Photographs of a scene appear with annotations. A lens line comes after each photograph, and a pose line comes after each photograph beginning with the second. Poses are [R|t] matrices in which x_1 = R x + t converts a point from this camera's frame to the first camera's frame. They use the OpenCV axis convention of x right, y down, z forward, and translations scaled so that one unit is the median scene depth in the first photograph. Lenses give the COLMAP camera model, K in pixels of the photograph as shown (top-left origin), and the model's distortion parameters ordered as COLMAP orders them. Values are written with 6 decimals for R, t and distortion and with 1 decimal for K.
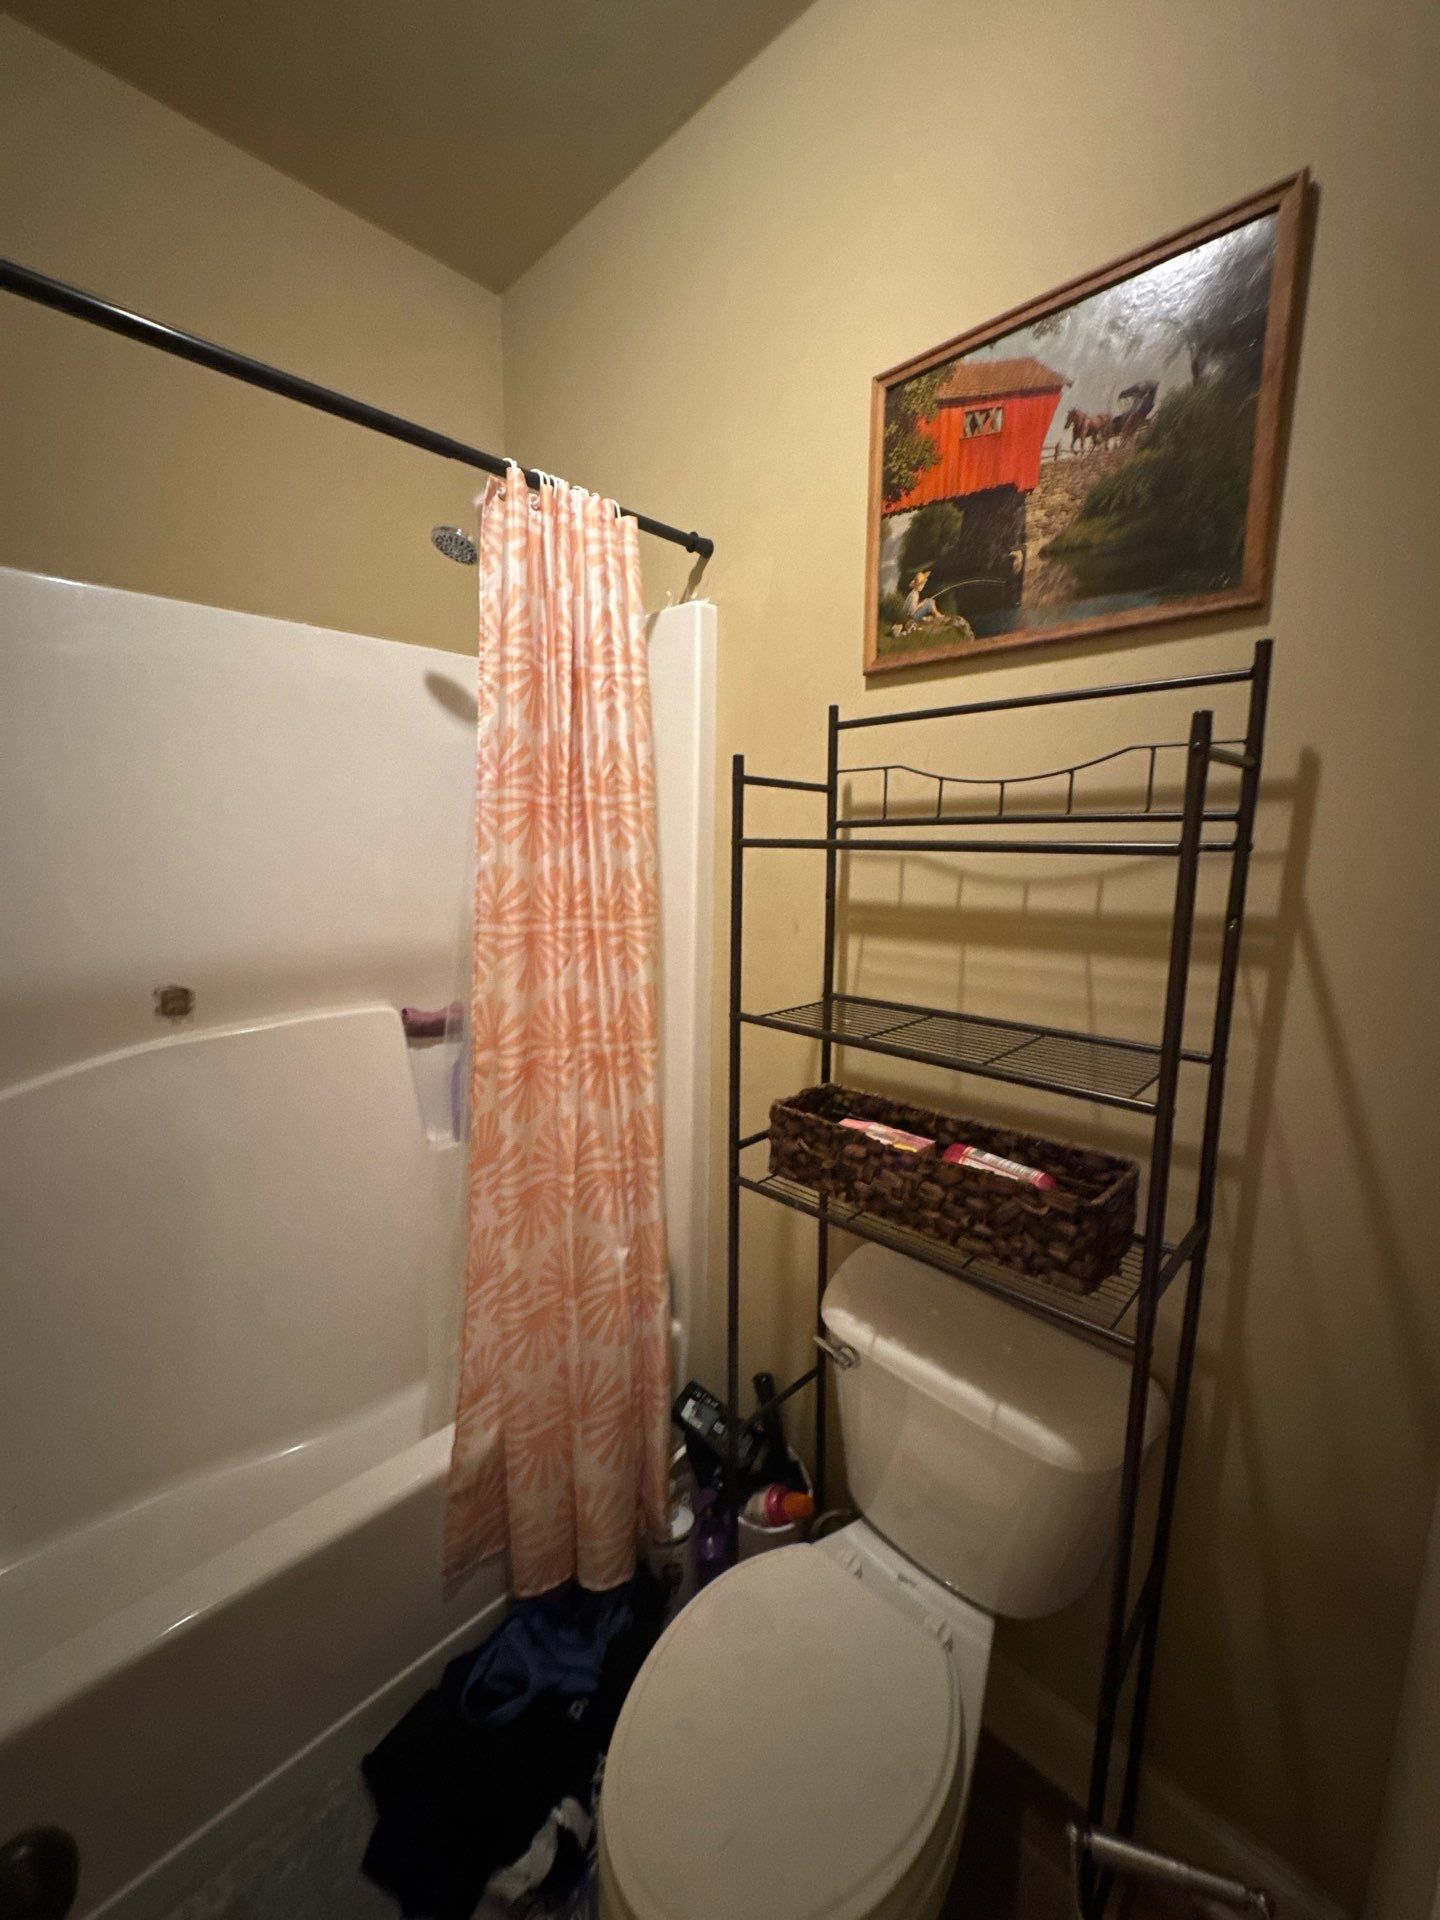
lens RADIAL K [[762.8, 0, 722.3], [0, 762.8, 961.1], [0, 0, 1]] dist [-0.003867, -0.000146]
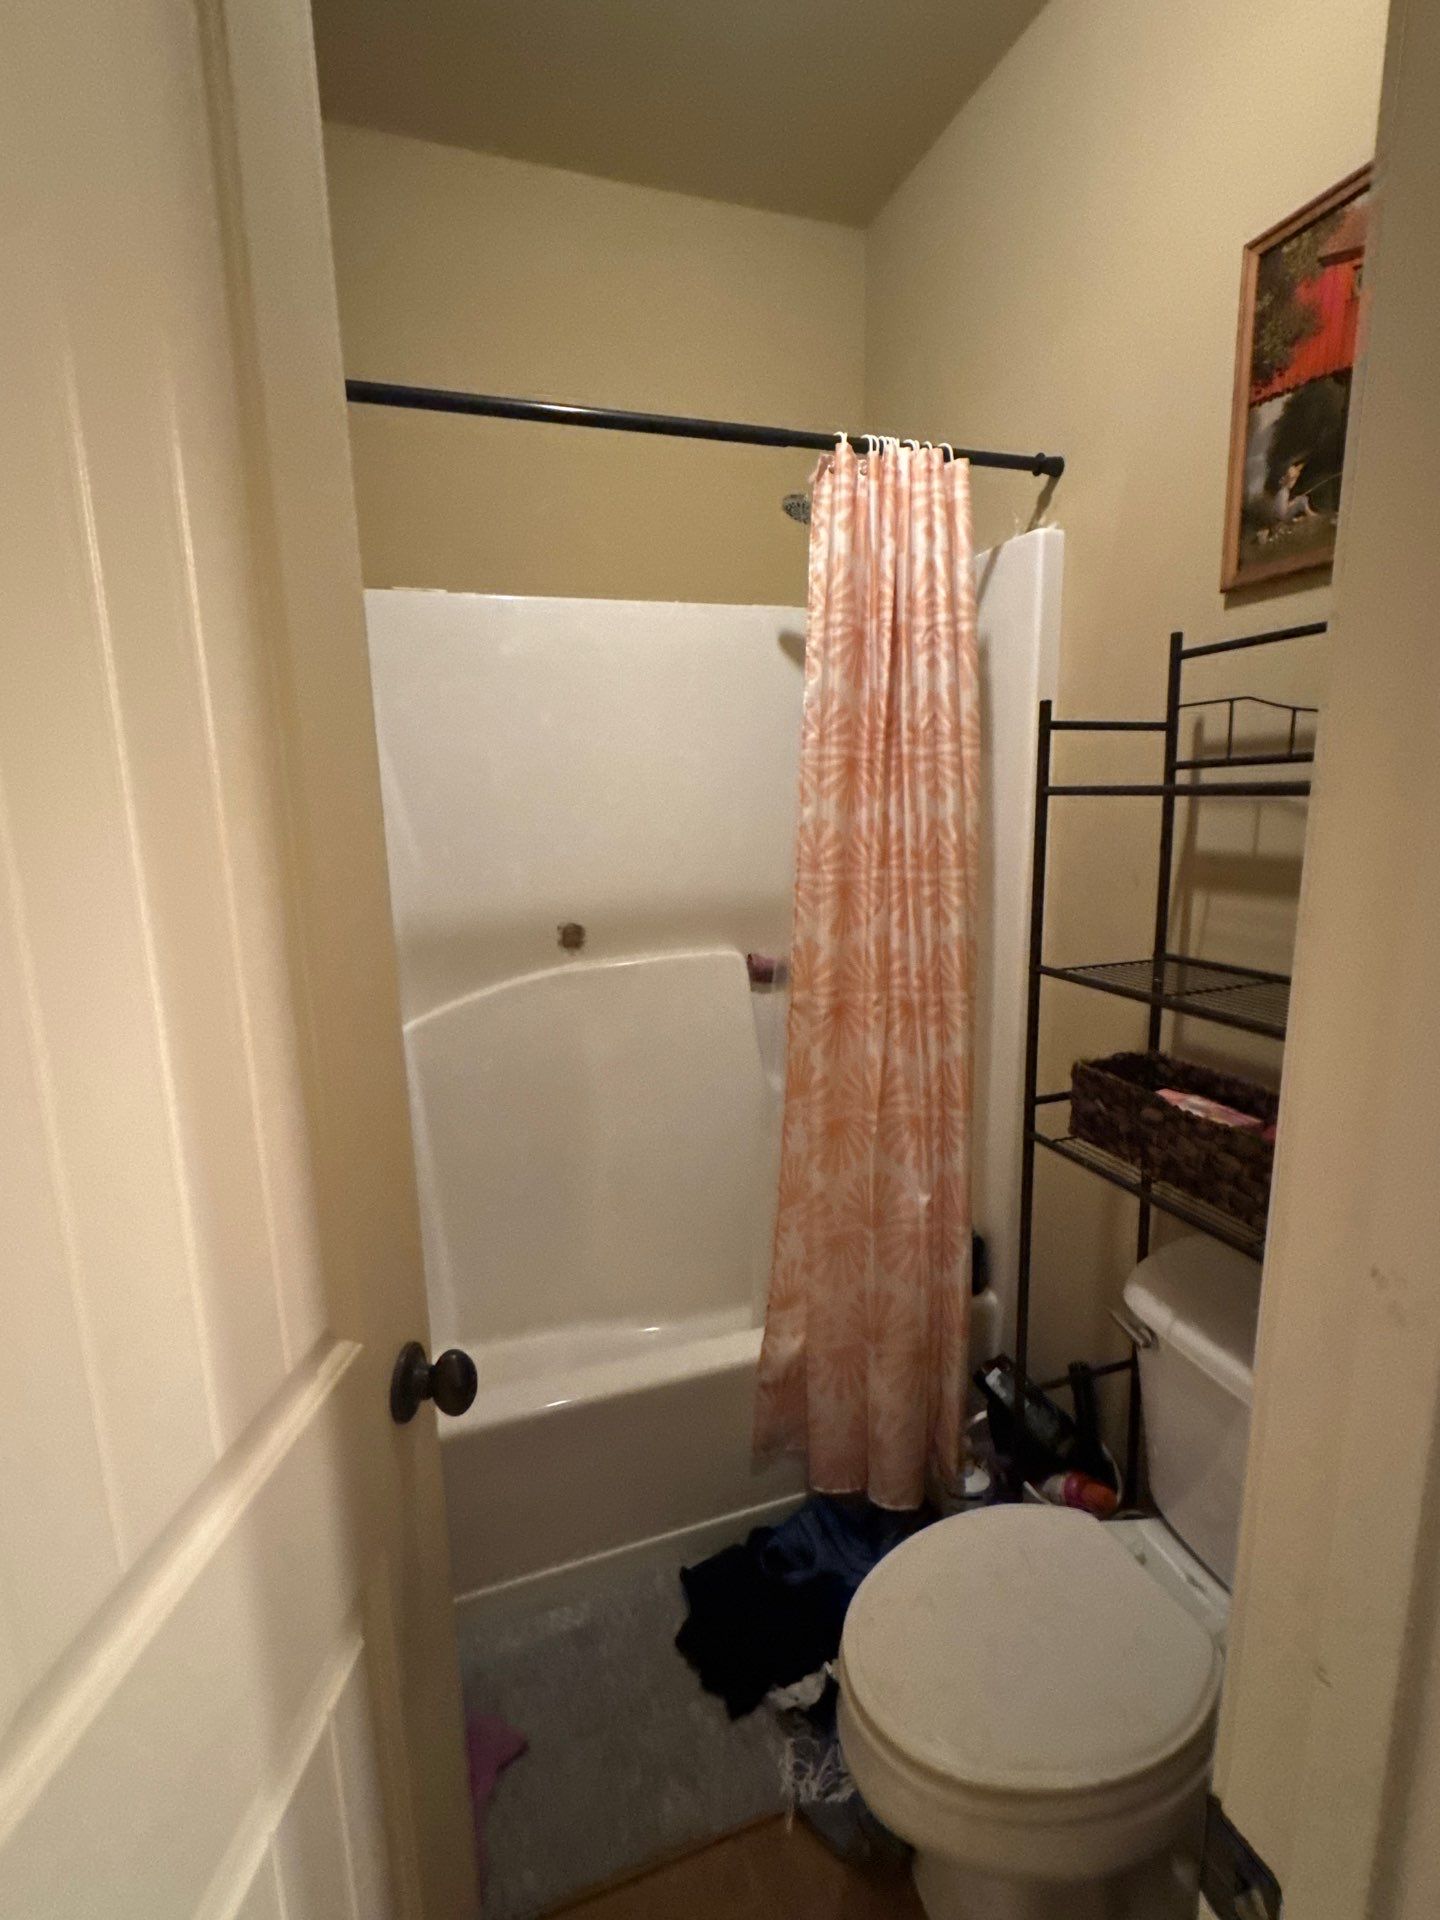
lens RADIAL K [[894.0, 0, 728.8], [0, 894.0, 968.3], [0, 0, 1]] dist [-0.006256, -0.000505]
pose [[0.894861, 0.054949, -0.442950, 0.161448], [-0.034439, 0.997935, 0.054221, 0.021520], [0.445015, -0.033266, 0.894905, -0.191983]]
